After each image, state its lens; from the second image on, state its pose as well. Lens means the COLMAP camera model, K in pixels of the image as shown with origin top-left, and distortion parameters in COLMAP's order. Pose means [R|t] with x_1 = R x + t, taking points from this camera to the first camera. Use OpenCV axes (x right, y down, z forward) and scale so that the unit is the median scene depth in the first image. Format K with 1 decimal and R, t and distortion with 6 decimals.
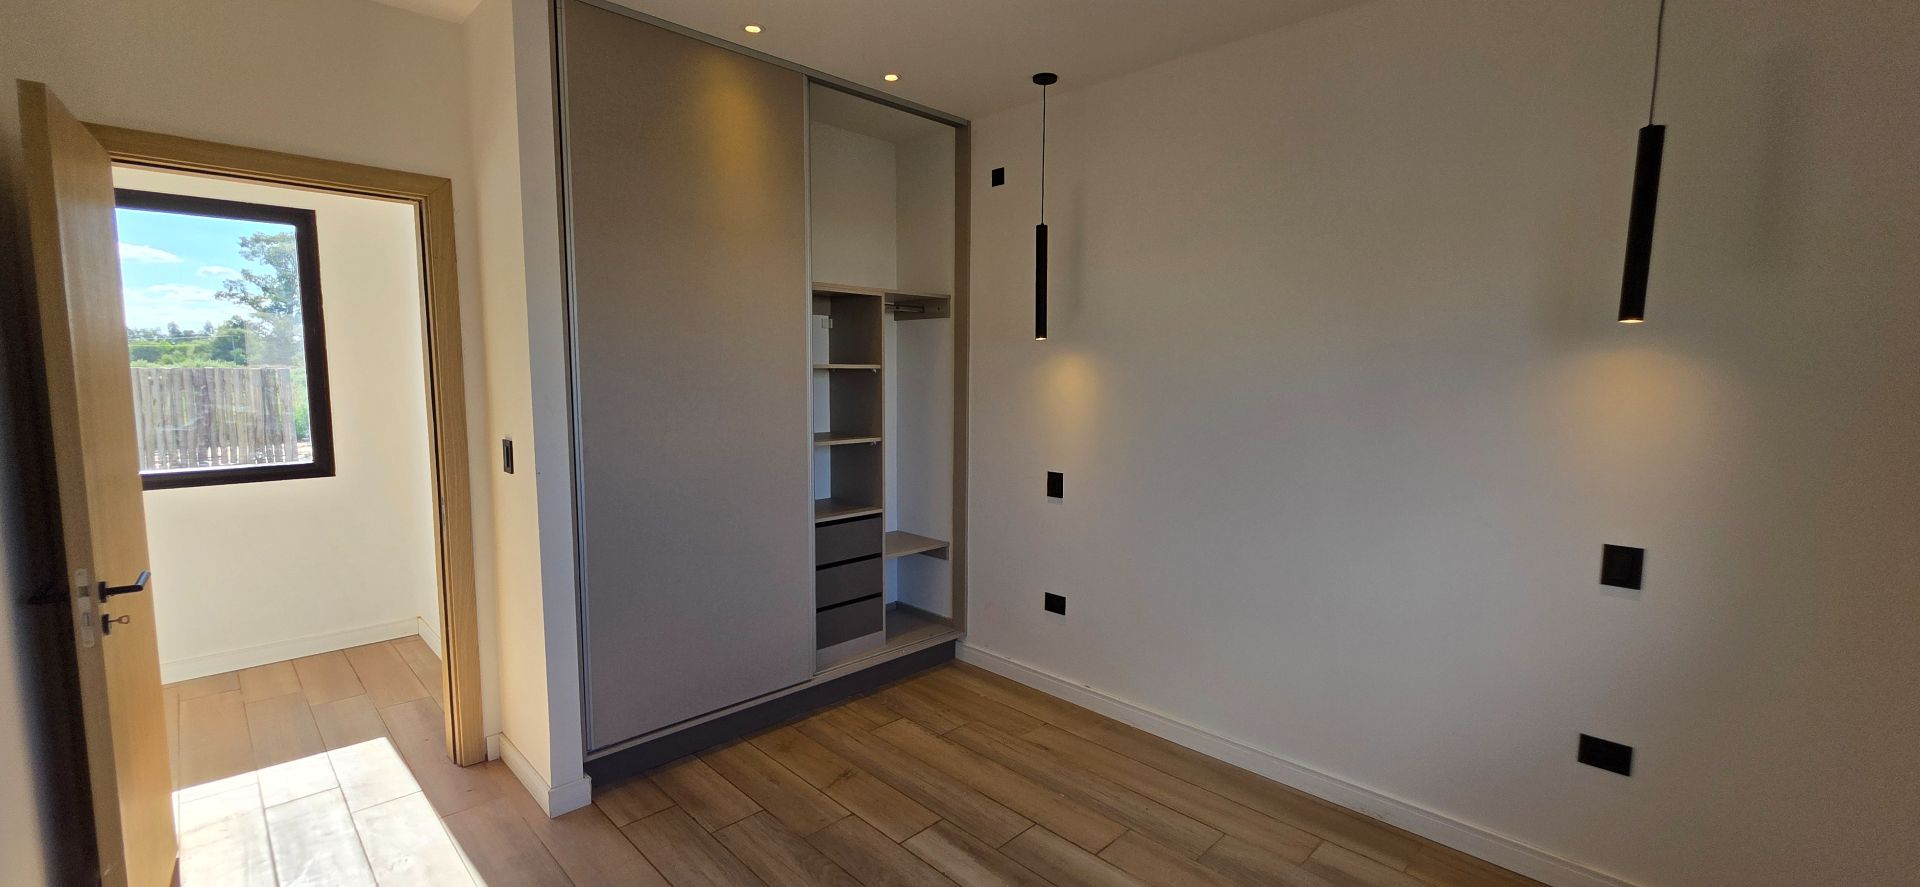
lens RADIAL K [[768.9, 0, 974.8], [0, 768.9, 443.4], [0, 0, 1]] dist [0.001496, 0.000045]
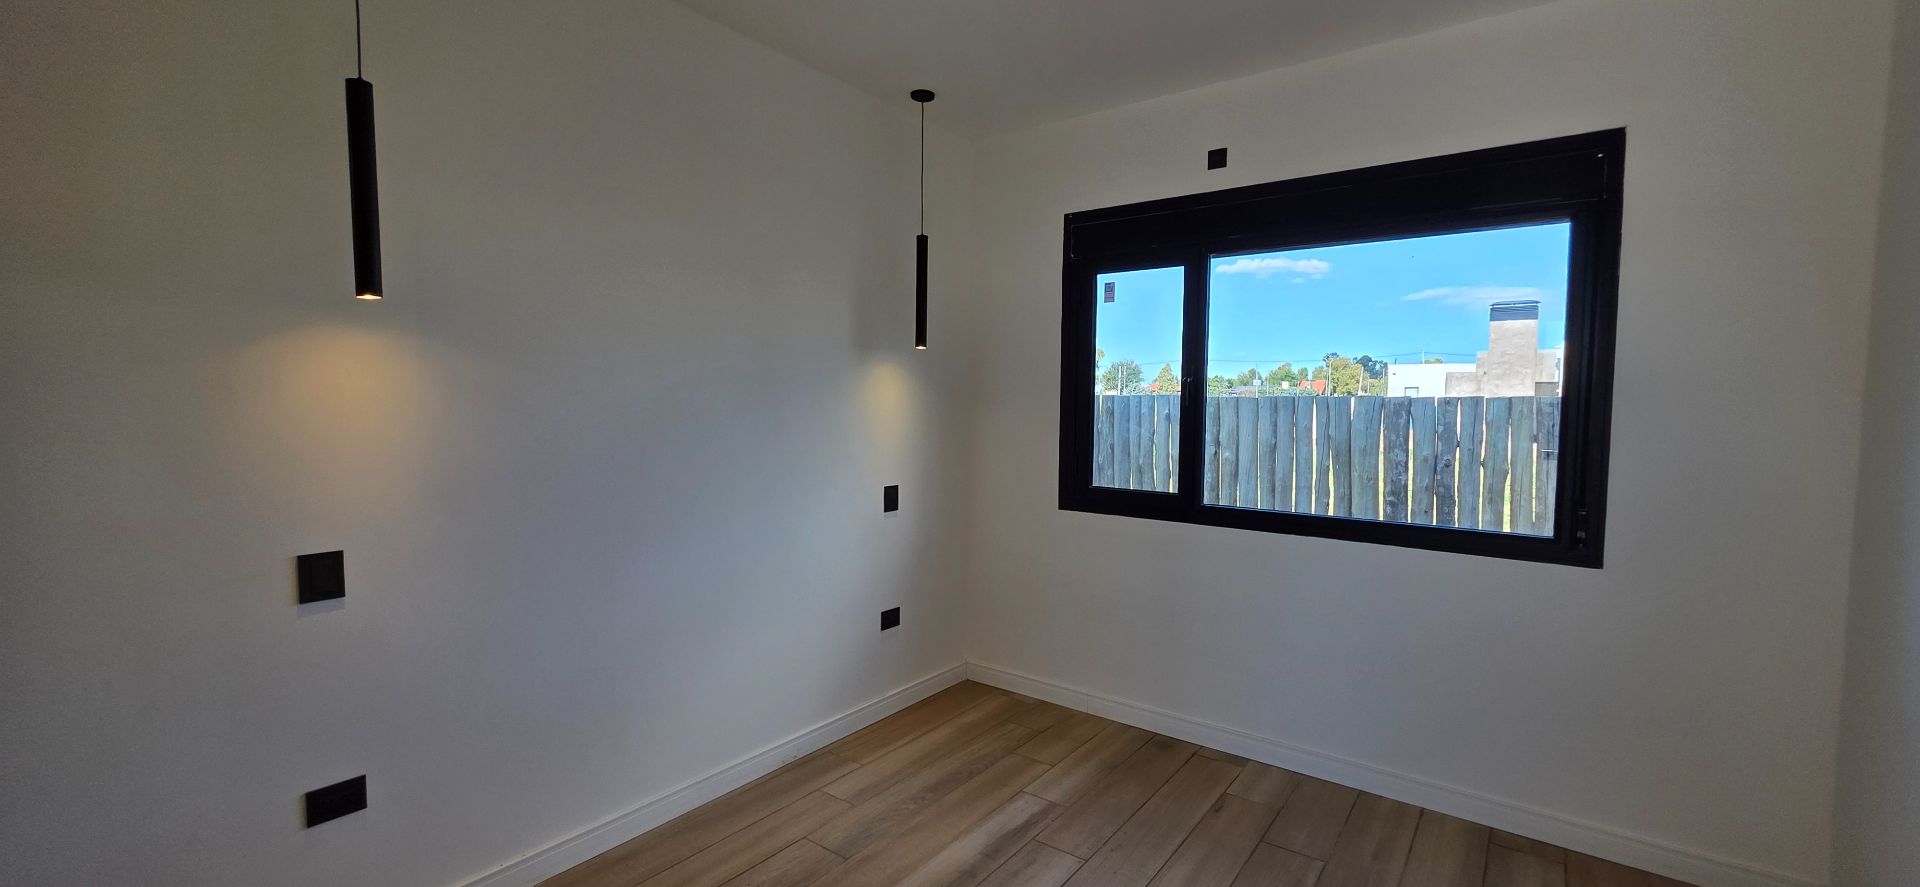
lens RADIAL K [[768.9, 0, 974.8], [0, 768.9, 443.4], [0, 0, 1]] dist [0.001496, 0.000045]
pose [[-0.136880, -0.068586, 0.988210, -0.607359], [0.079393, 0.993631, 0.079959, -0.054939], [-0.987401, 0.089401, -0.130563, 0.814281]]
